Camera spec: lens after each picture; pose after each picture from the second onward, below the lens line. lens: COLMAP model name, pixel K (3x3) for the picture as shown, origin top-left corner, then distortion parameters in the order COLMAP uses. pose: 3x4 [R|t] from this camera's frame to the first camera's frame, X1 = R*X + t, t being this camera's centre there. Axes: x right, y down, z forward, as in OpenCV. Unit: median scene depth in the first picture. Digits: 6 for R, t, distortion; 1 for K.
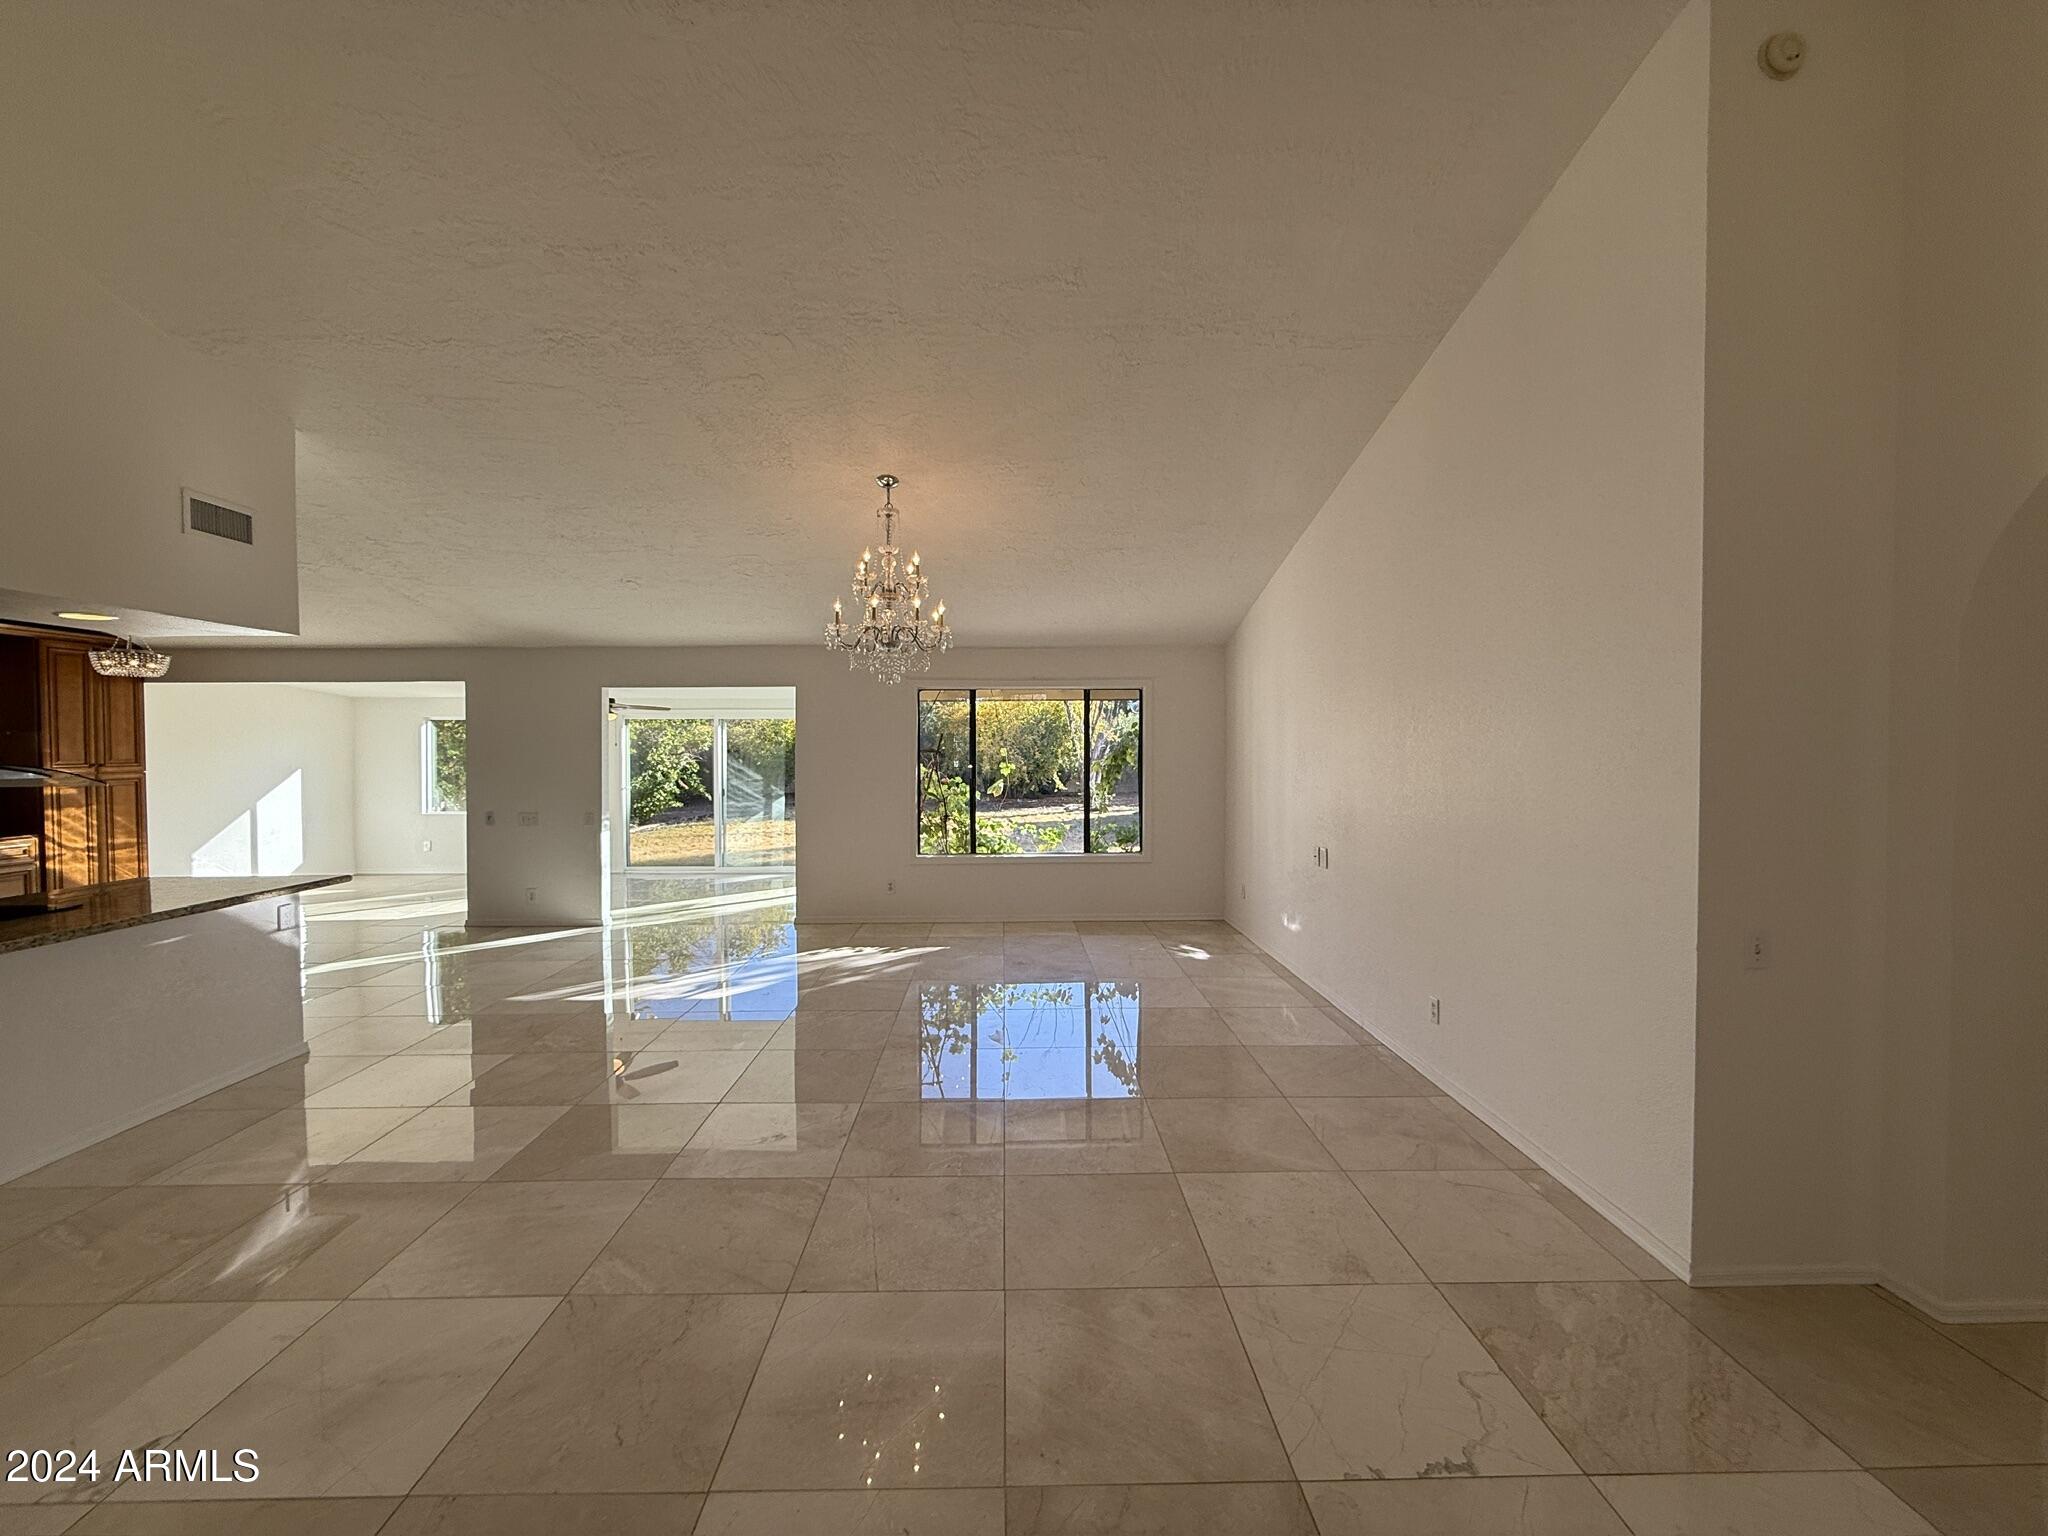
lens RADIAL K [[813.2, 0, 1018.6], [0, 813.2, 765.6], [0, 0, 1]] dist [-0.000825, -0.000372]
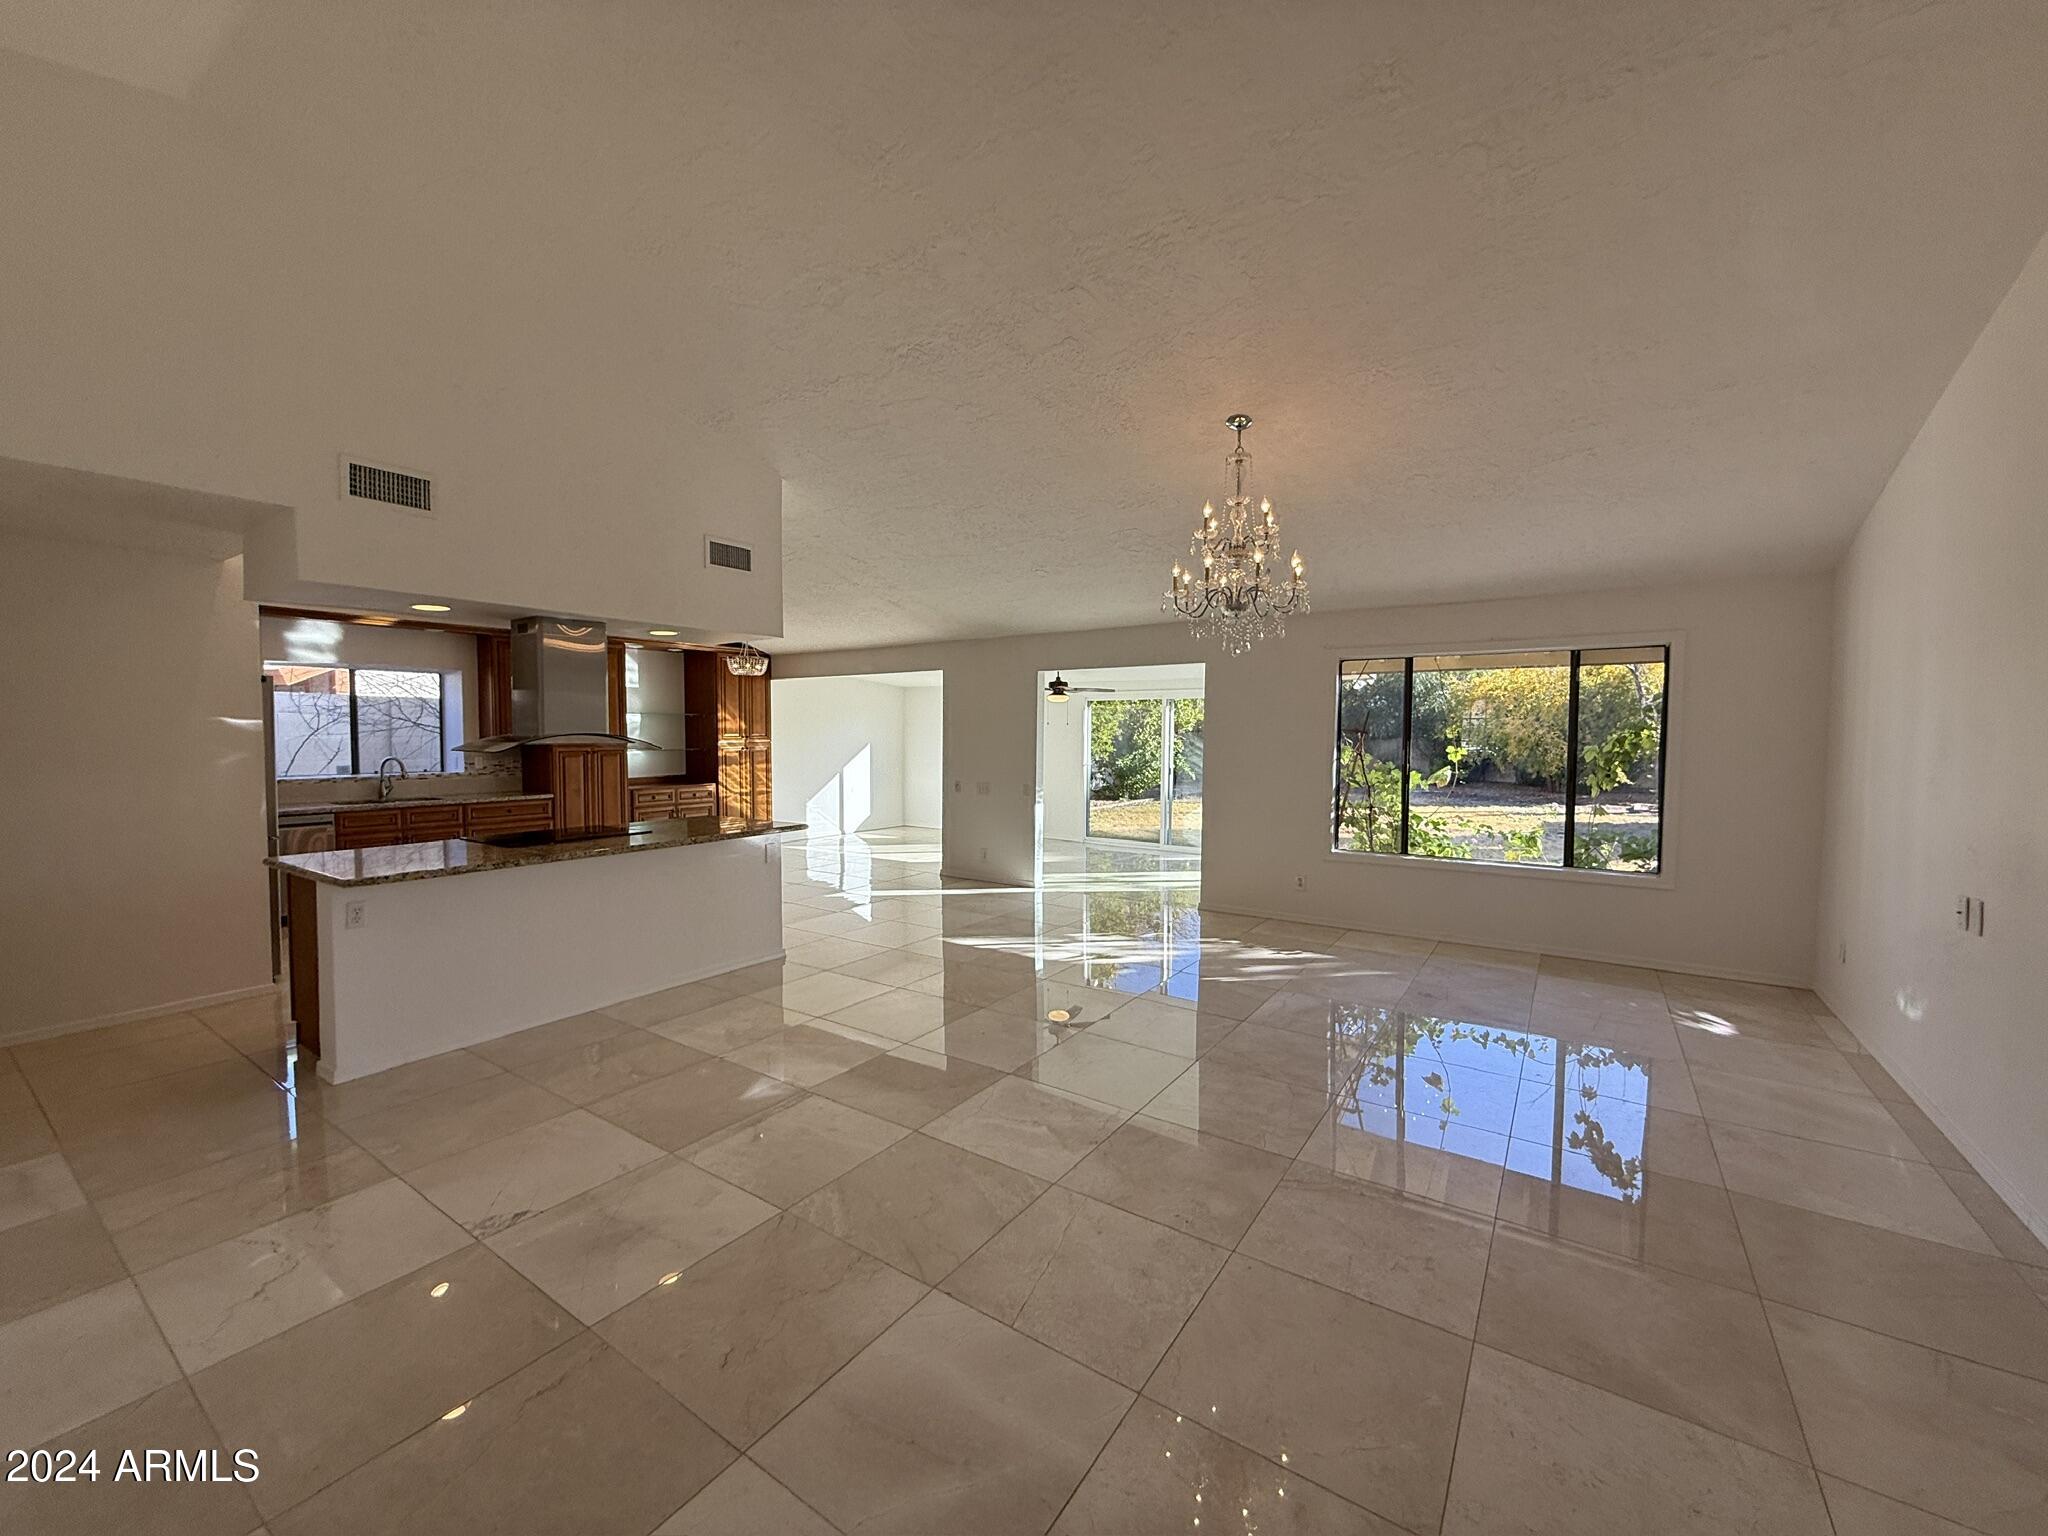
lens RADIAL K [[813.2, 0, 1018.6], [0, 813.2, 765.6], [0, 0, 1]] dist [-0.000825, -0.000372]
pose [[0.811871, 0.030748, -0.583026, 0.114842], [-0.017756, 0.999451, 0.027983, 0.000822], [0.583566, -0.012367, 0.811971, 0.096682]]
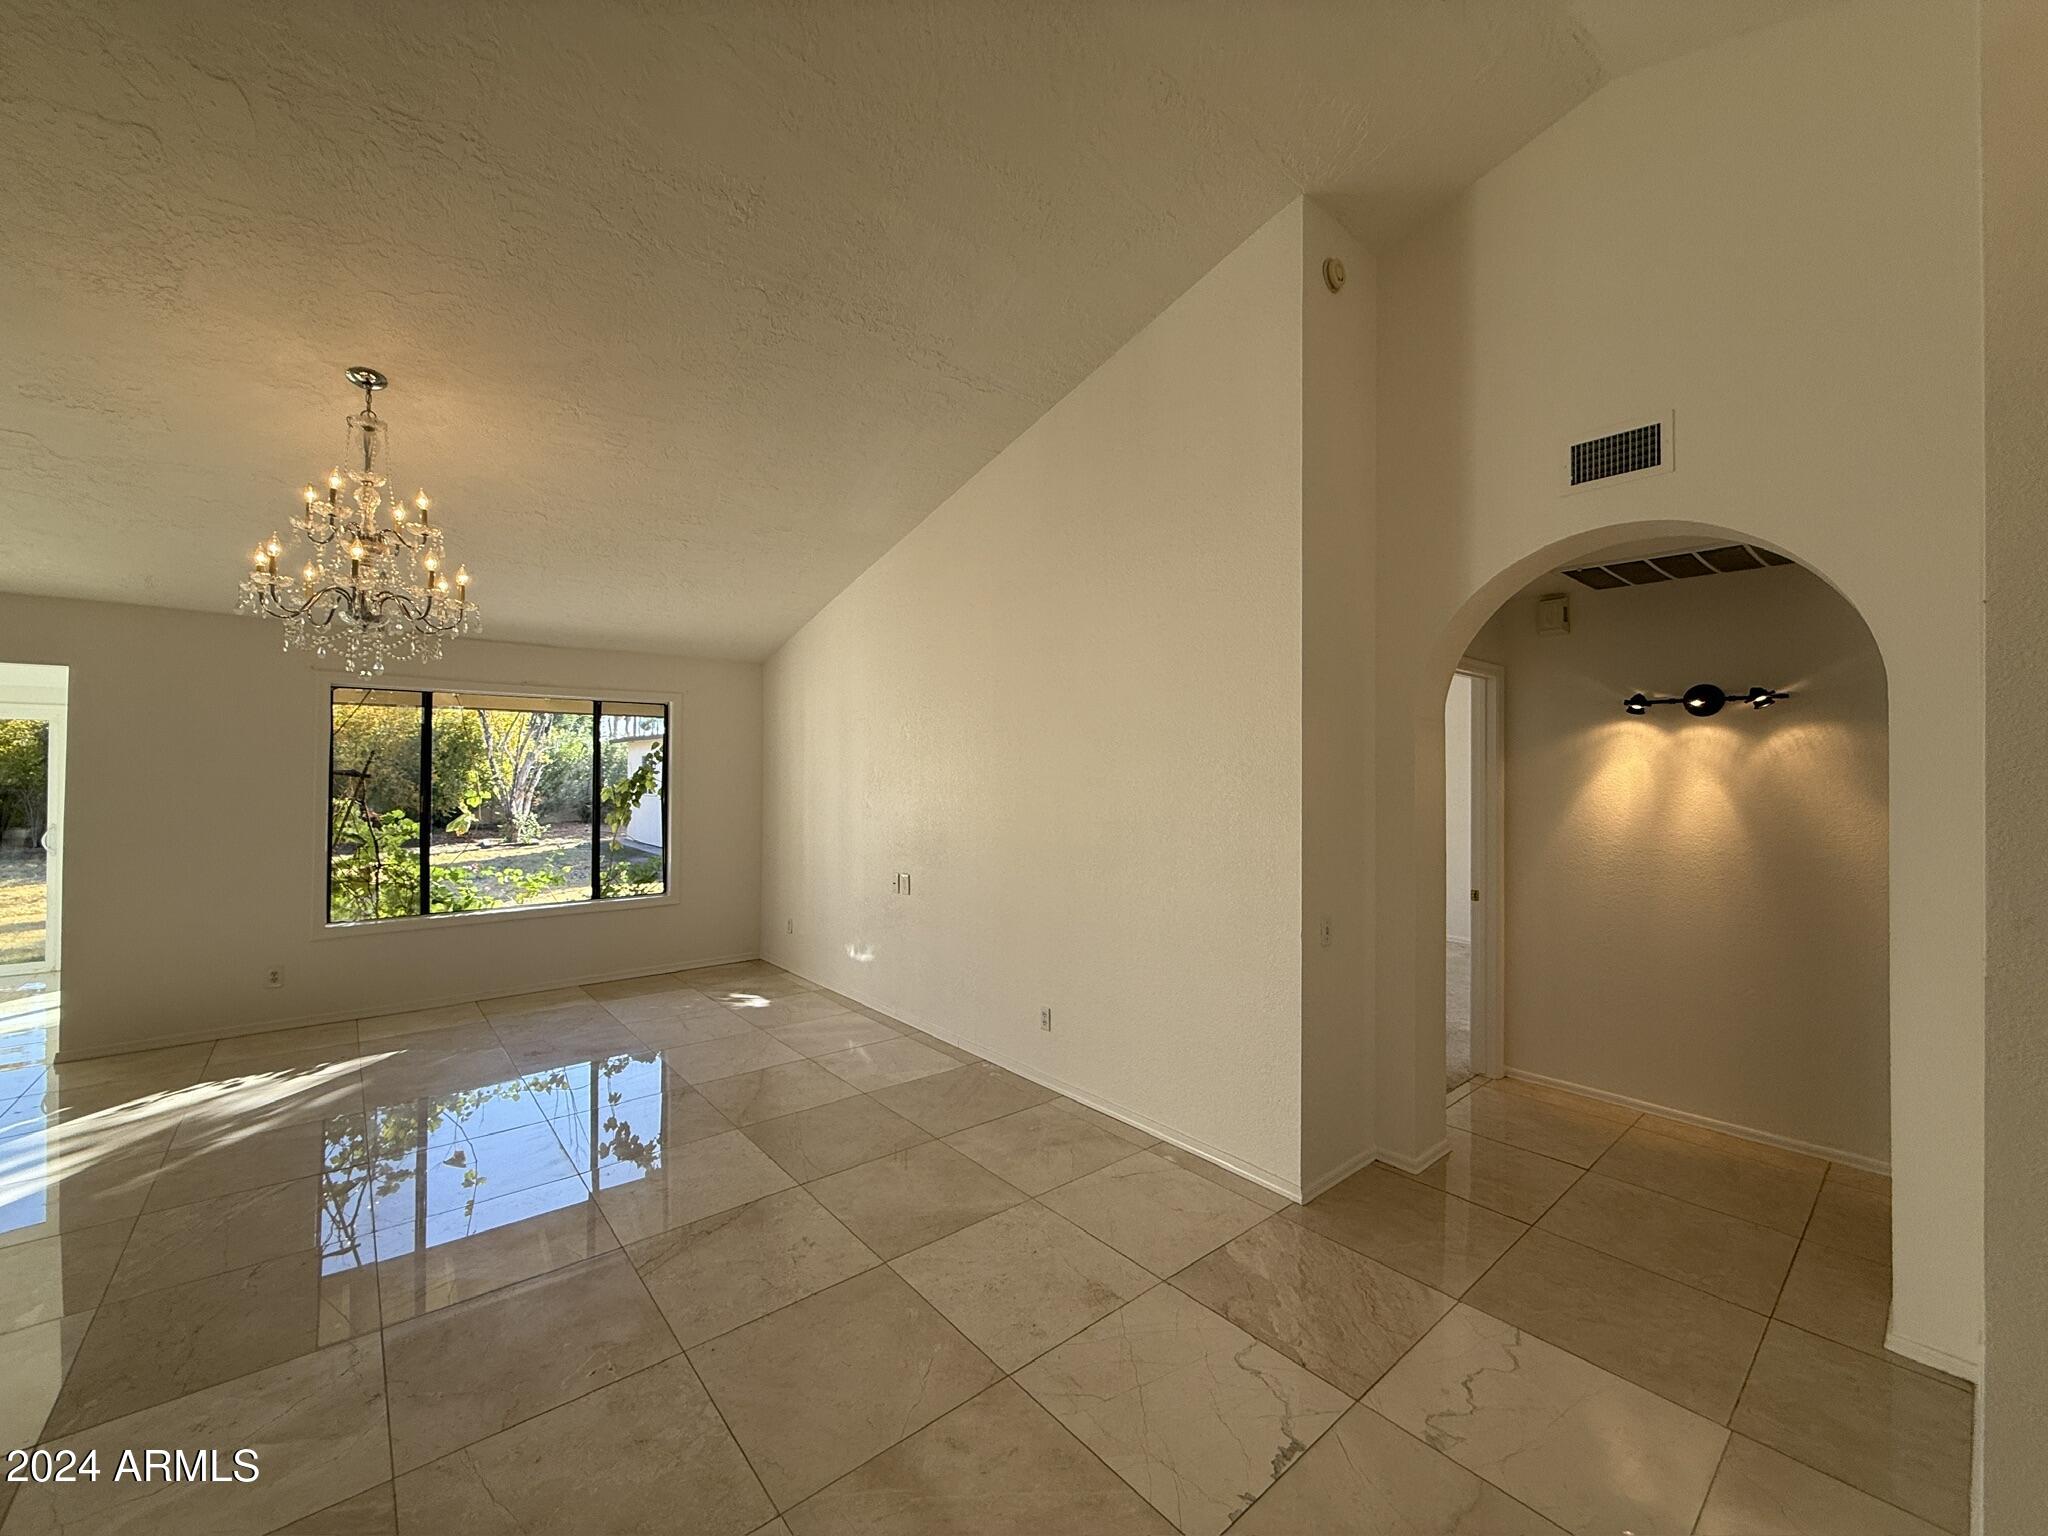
lens RADIAL K [[813.2, 0, 1018.6], [0, 813.2, 765.6], [0, 0, 1]] dist [-0.000825, -0.000372]
pose [[0.777815, 0.012755, 0.628364, -0.109175], [0.005456, 0.999619, -0.027046, -0.003611], [-0.628470, 0.024465, 0.777449, 0.094689]]
